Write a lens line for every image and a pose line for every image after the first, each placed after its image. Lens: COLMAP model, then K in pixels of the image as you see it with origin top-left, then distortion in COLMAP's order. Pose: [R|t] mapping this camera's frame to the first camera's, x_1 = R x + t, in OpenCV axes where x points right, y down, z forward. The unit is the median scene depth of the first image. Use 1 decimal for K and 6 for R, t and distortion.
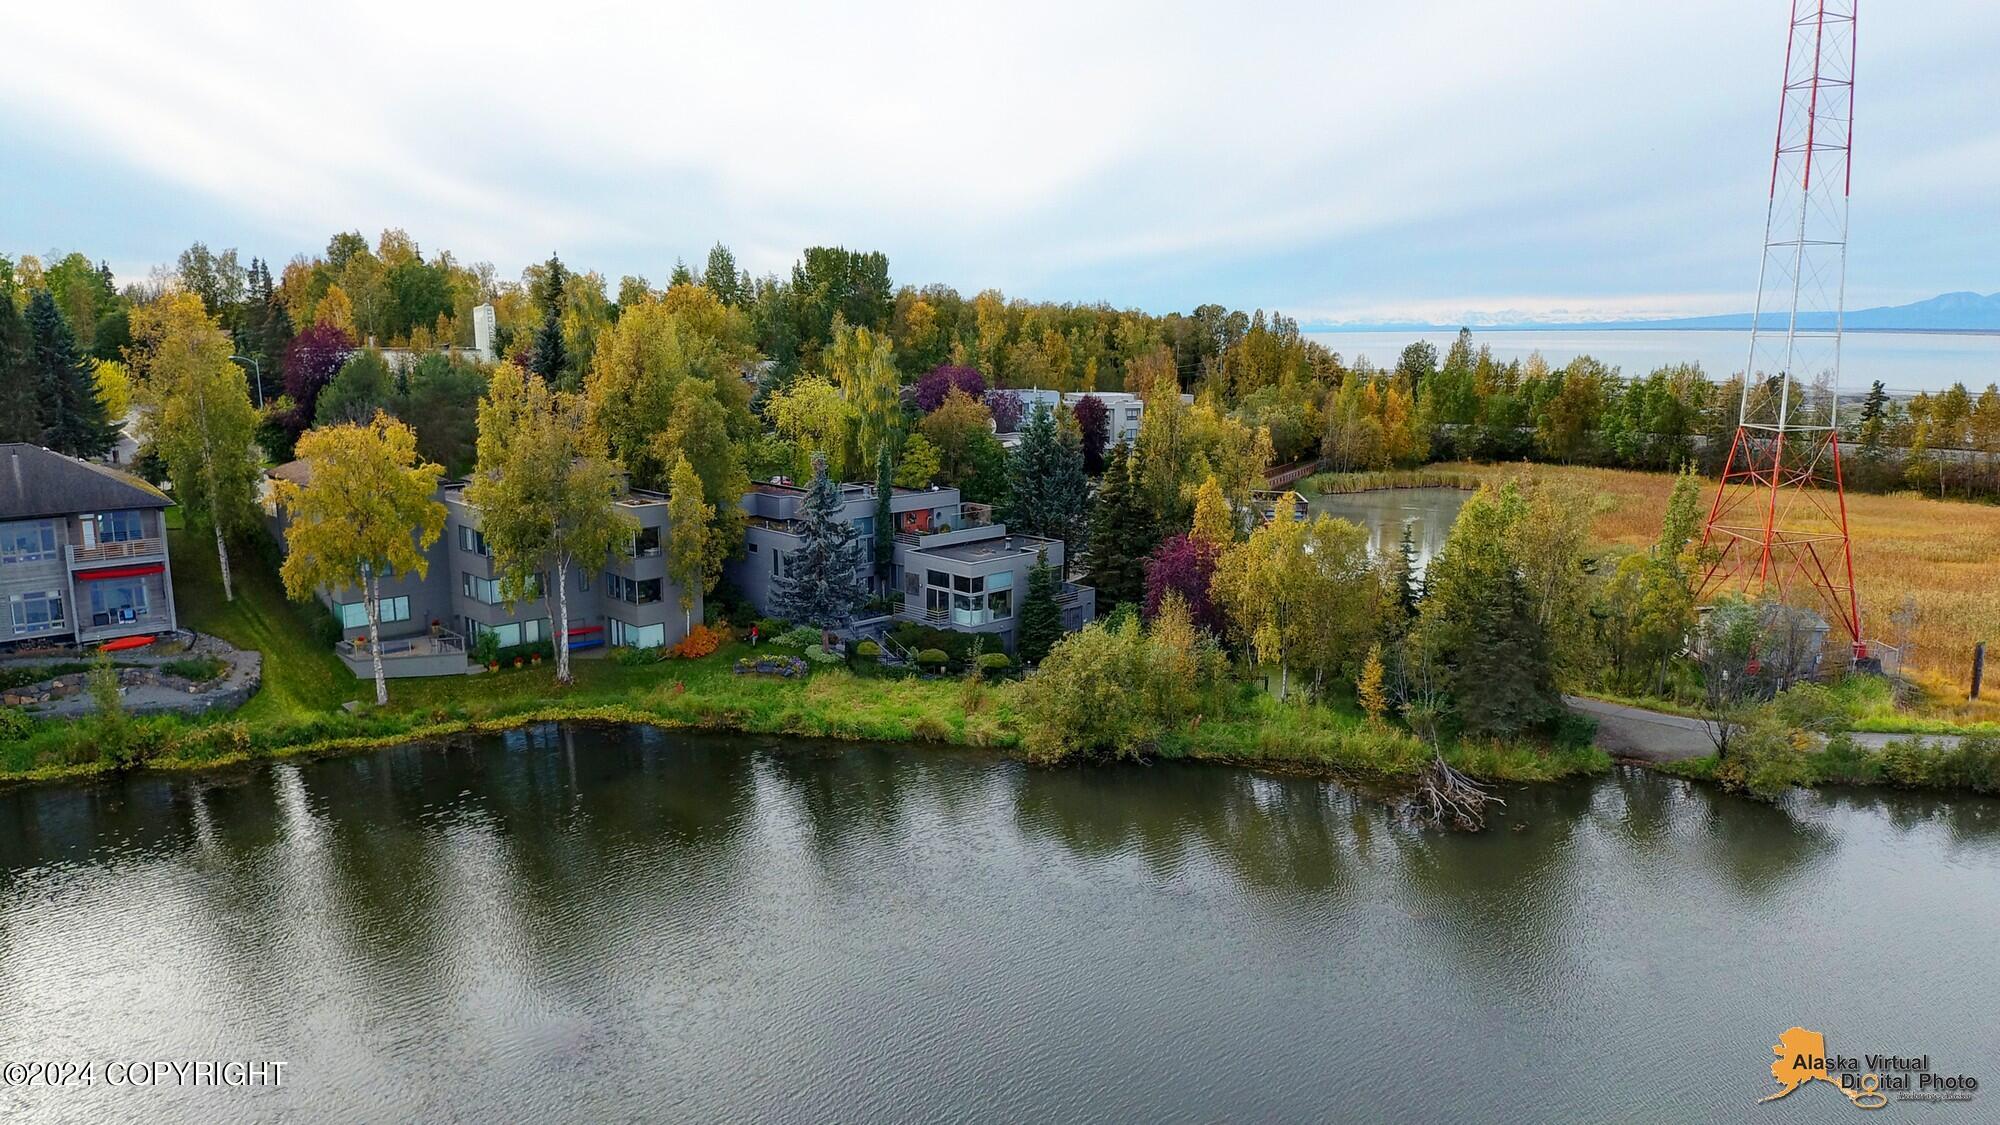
lens RADIAL K [[1172.8, 0, 931.2], [0, 1172.8, 571.0], [0, 0, 1]] dist [0.086074, -0.082076]
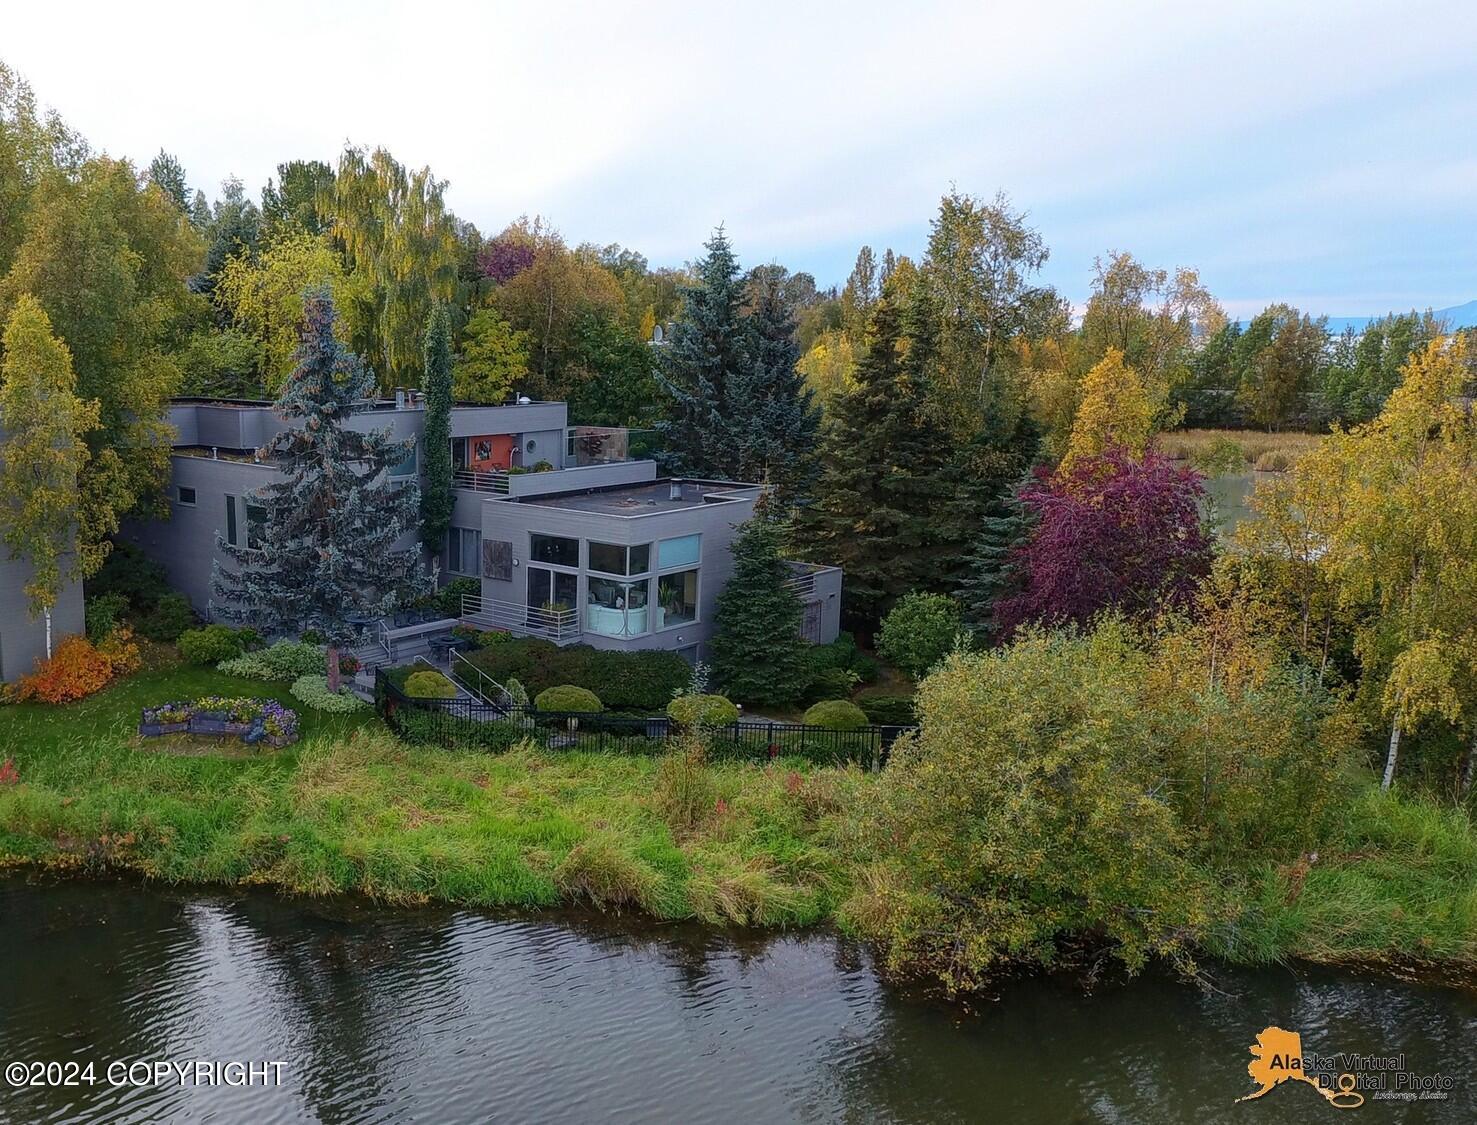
lens RADIAL K [[1330.9, 0, 738.3], [0, 1330.9, 613.0], [0, 0, 1]] dist [0.016708, 0.018014]
pose [[0.975010, 0.000594, 0.222162, -0.046689], [-0.007514, 0.999512, 0.030305, 0.016491], [-0.222036, -0.031217, 0.974539, 0.393755]]
